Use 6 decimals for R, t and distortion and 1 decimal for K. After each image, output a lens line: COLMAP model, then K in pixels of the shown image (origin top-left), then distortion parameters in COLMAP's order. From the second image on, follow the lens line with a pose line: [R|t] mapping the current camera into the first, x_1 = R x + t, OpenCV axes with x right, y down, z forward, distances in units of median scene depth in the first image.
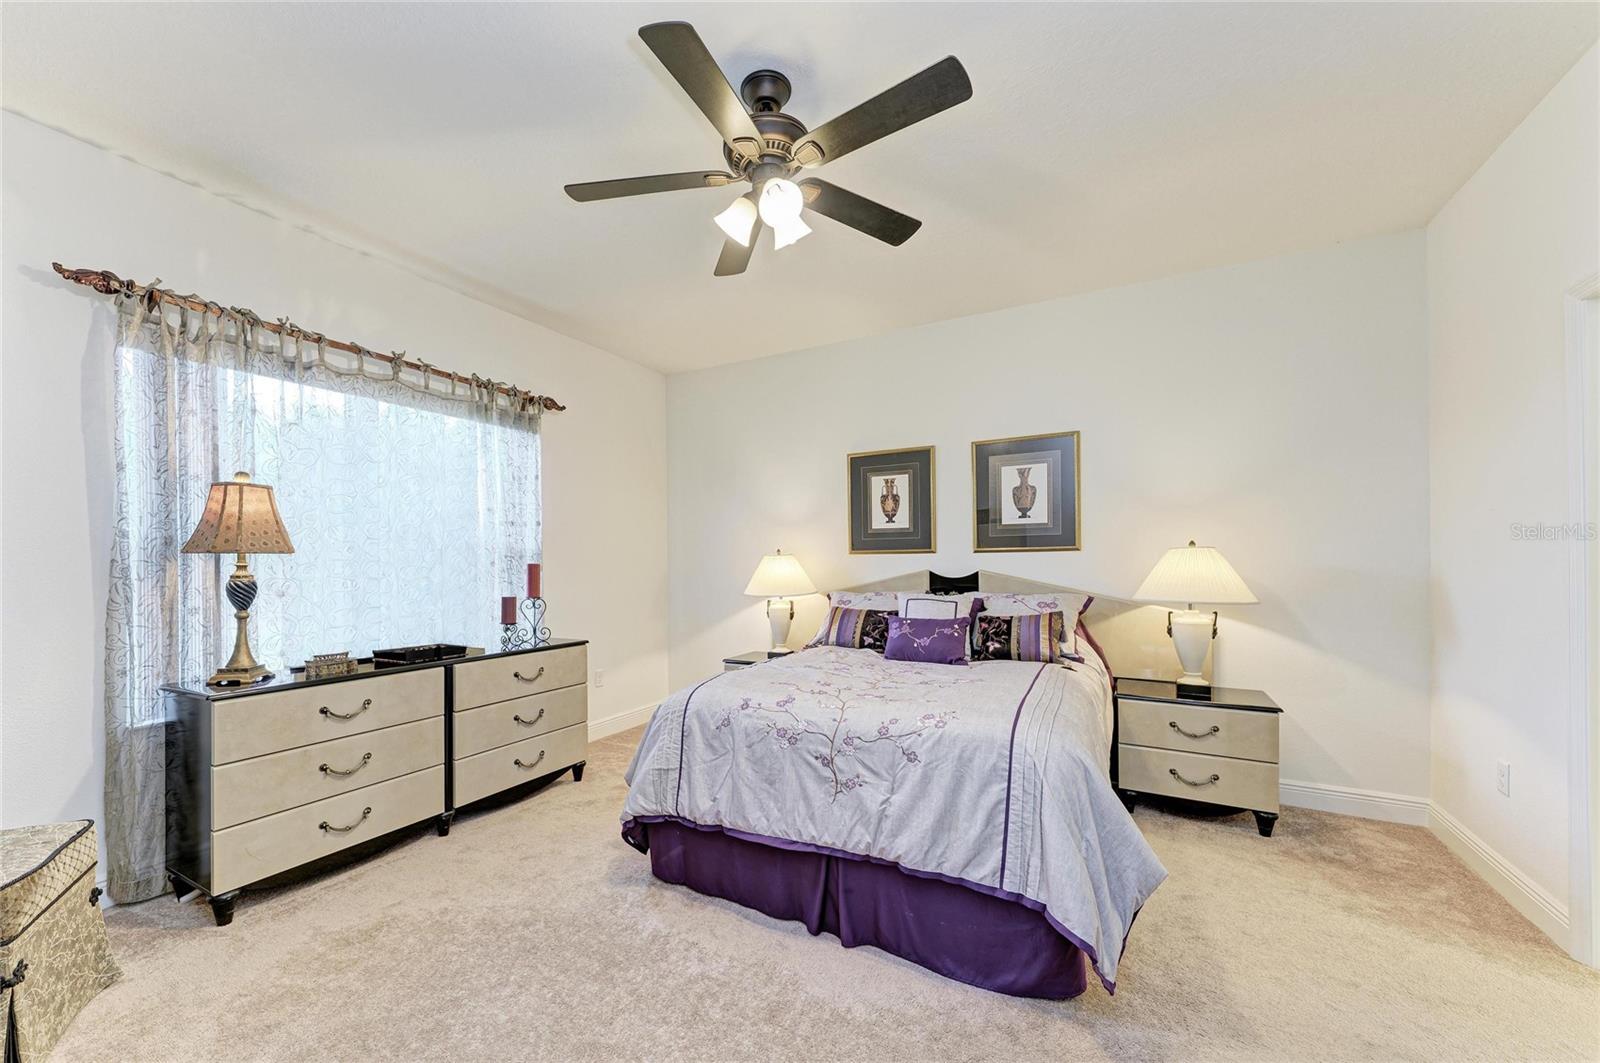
lens RADIAL K [[581.4, 0, 808.0], [0, 581.4, 542.6], [0, 0, 1]] dist [0.014567, -0.006430]
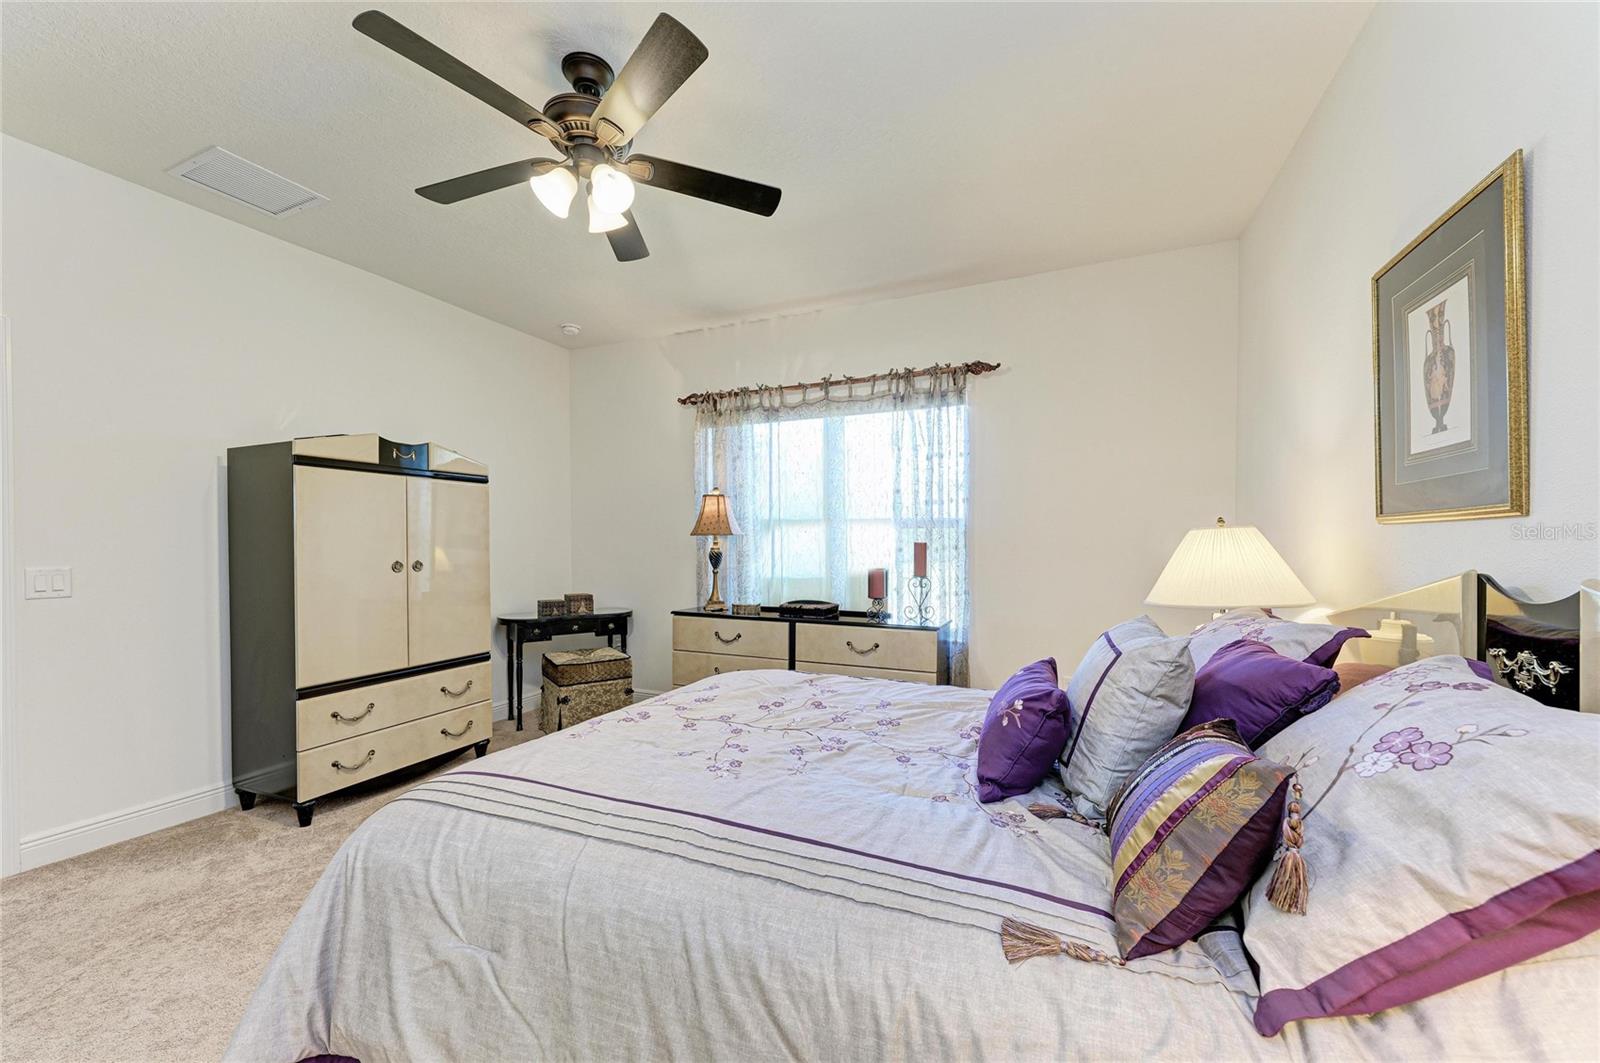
lens RADIAL K [[636.0, 0, 799.2], [0, 636.0, 541.9], [0, 0, 1]] dist [0.020421, 0.000017]
pose [[0.080314, 0.007940, -0.996738, 0.746735], [0.034267, 0.999355, 0.010722, 0.020654], [0.996180, -0.035016, 0.079990, 0.888765]]
